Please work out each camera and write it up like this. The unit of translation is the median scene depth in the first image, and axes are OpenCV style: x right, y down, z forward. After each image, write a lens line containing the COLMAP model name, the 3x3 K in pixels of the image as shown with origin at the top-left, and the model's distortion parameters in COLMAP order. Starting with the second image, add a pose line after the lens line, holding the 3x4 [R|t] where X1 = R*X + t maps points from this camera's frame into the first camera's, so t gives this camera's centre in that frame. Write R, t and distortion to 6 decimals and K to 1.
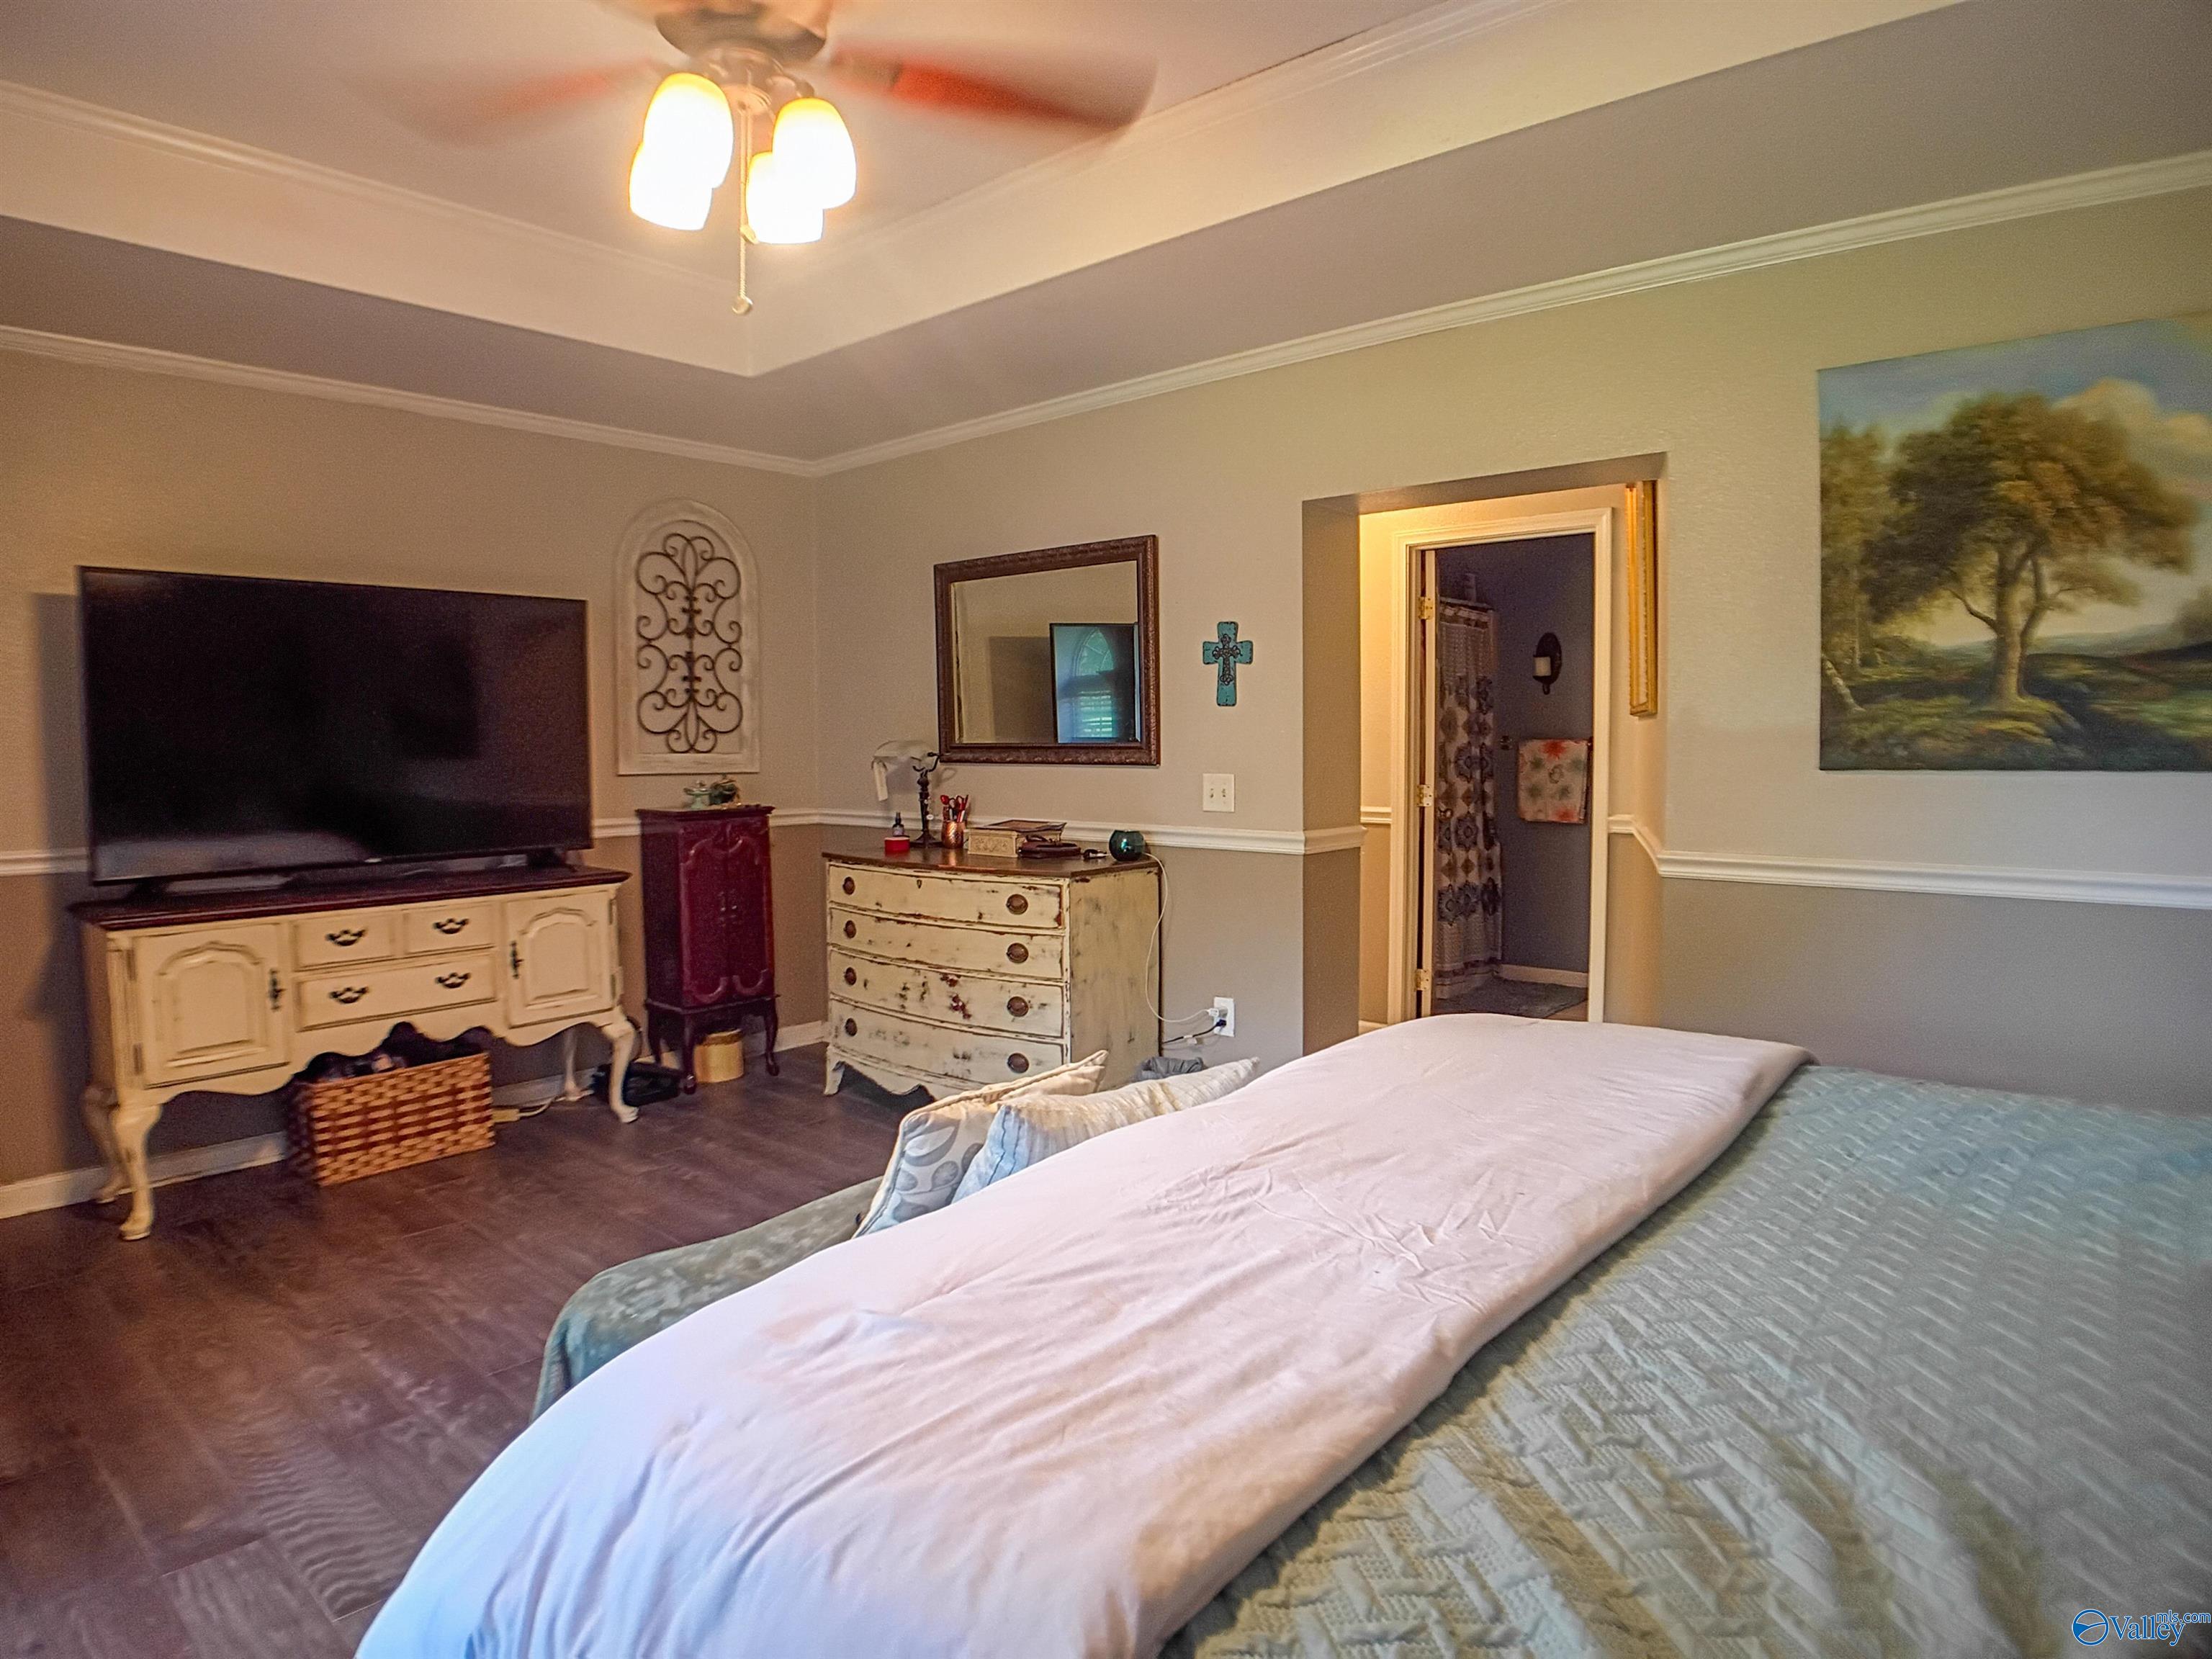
lens RADIAL K [[1283.6, 0, 1103.4], [0, 1283.6, 823.2], [0, 0, 1]] dist [-0.095810, 0.016839]
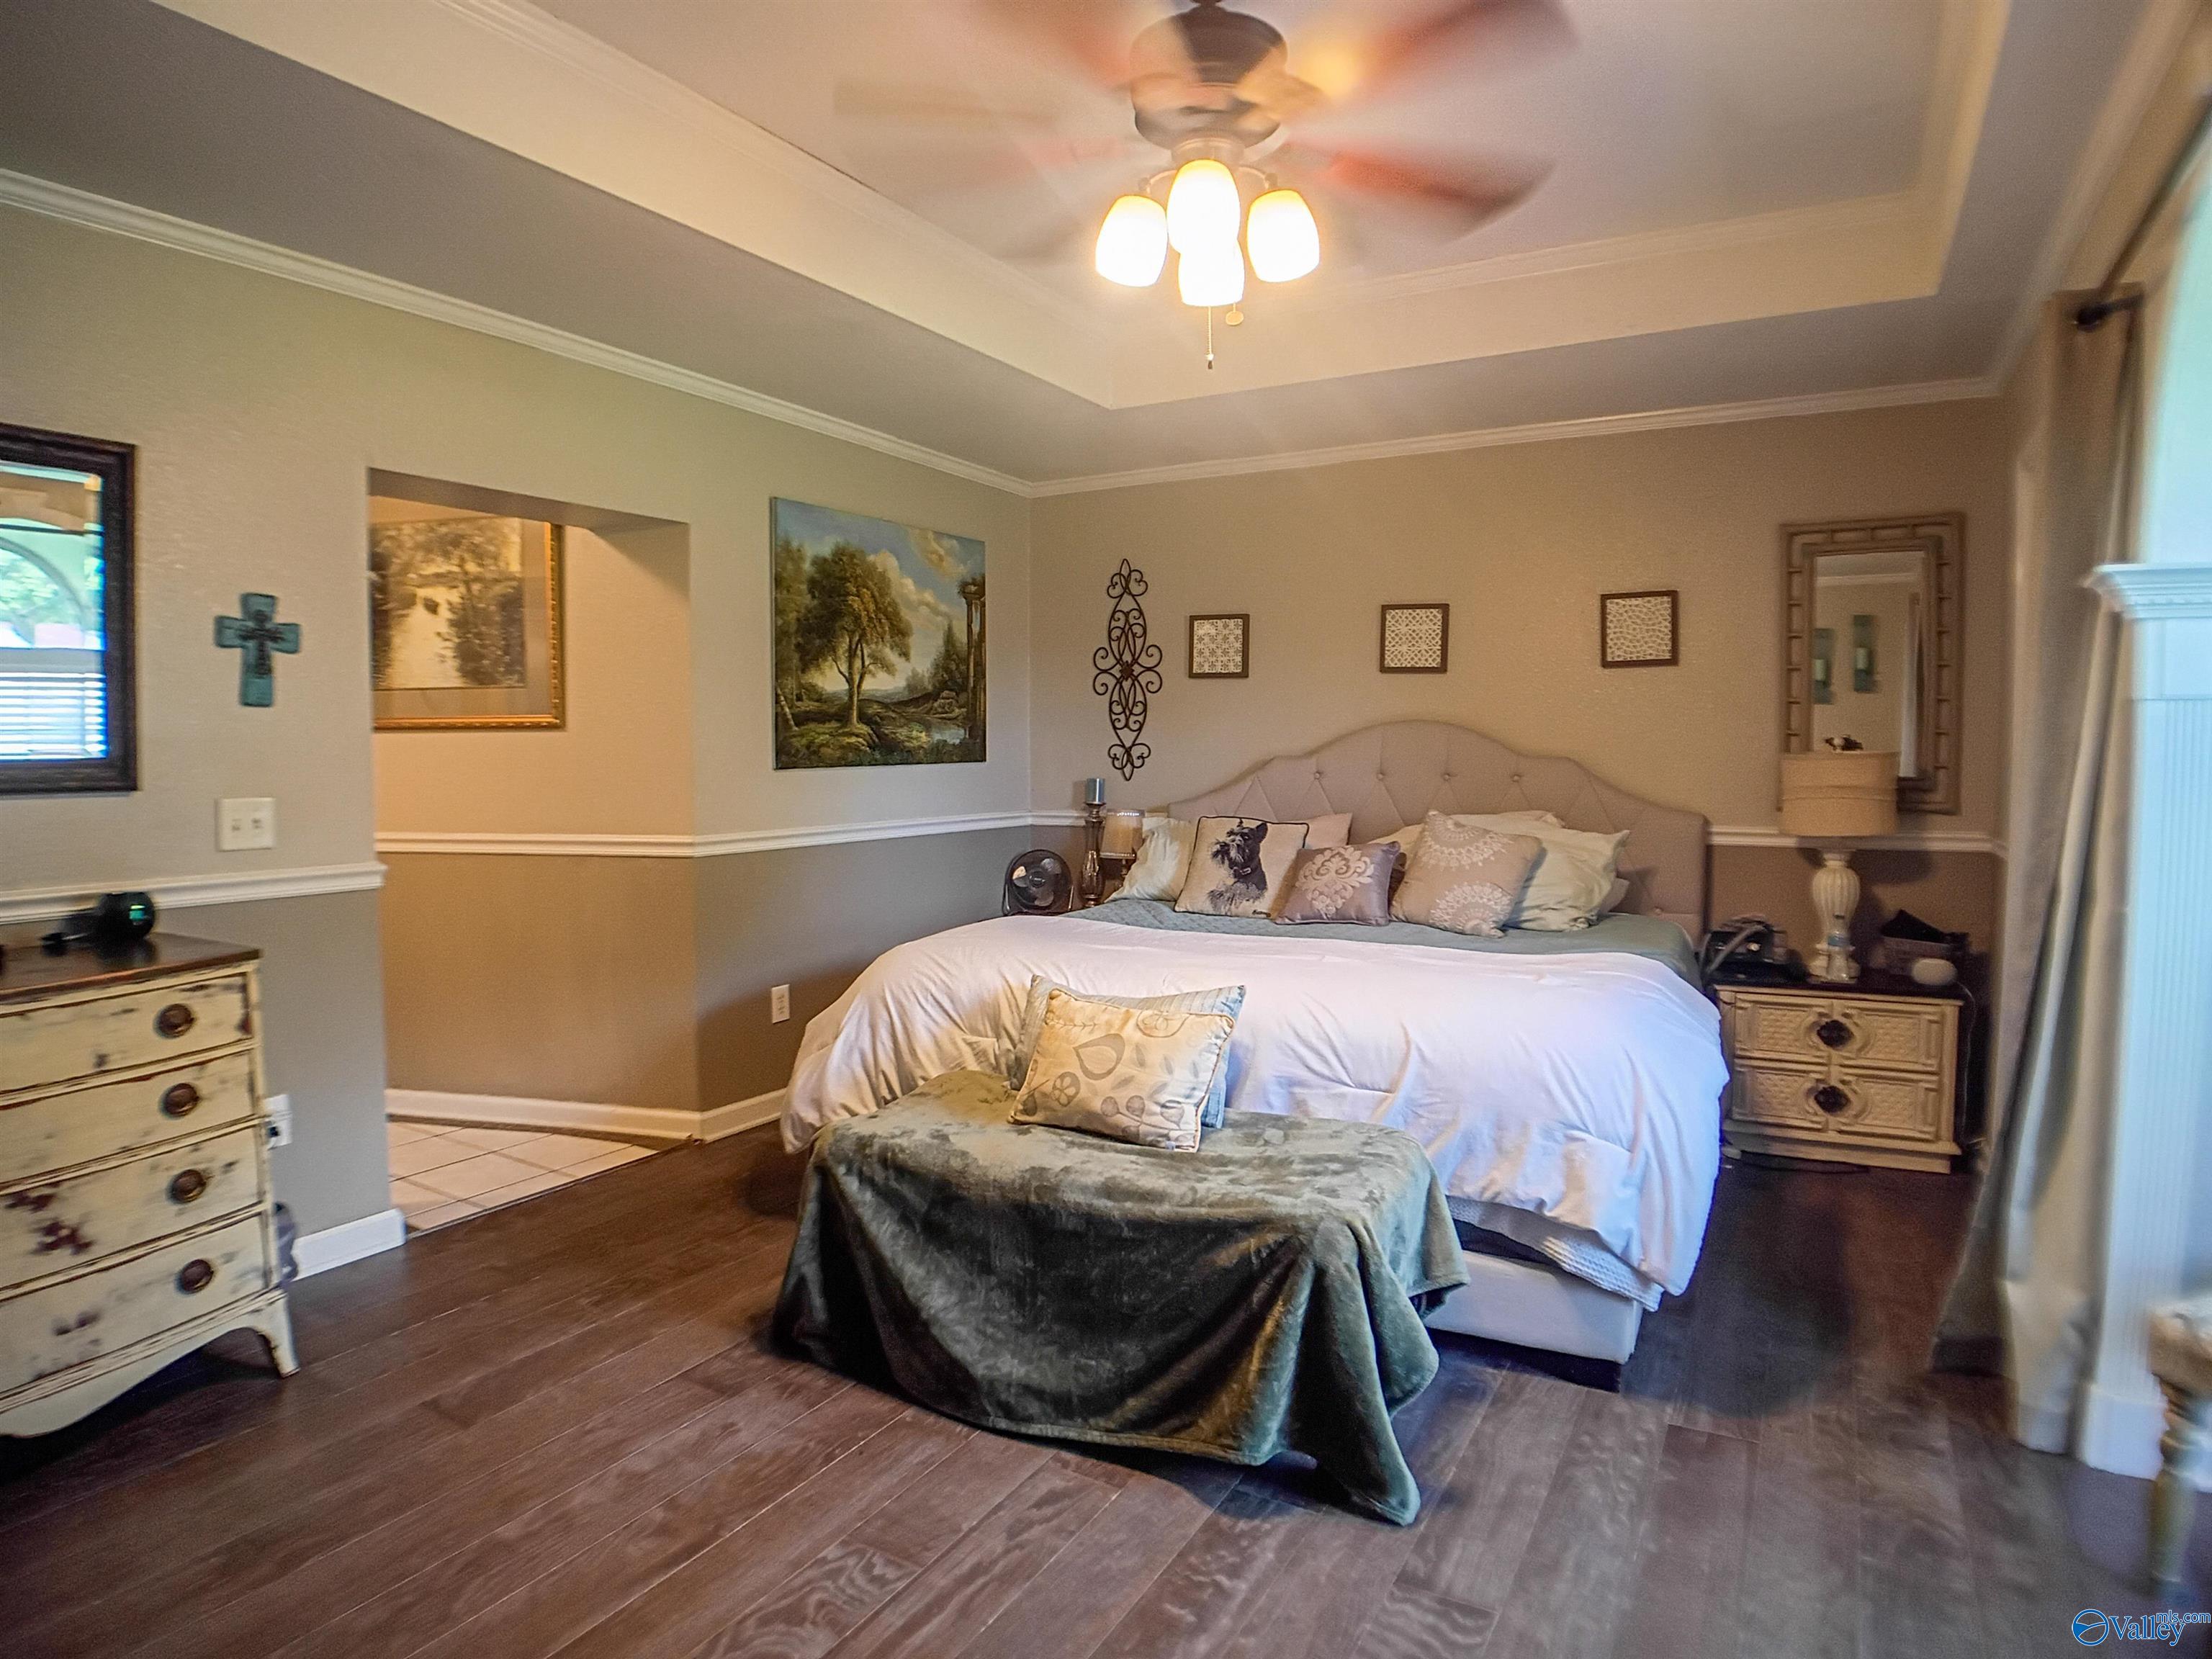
lens RADIAL K [[1271.3, 0, 1105.0], [0, 1271.3, 826.2], [0, 0, 1]] dist [-0.097762, 0.018474]
pose [[-0.185720, -0.053656, 0.981137, -0.717770], [0.066486, 0.995533, 0.067028, -0.038358], [-0.980351, 0.077681, -0.181323, 0.675202]]
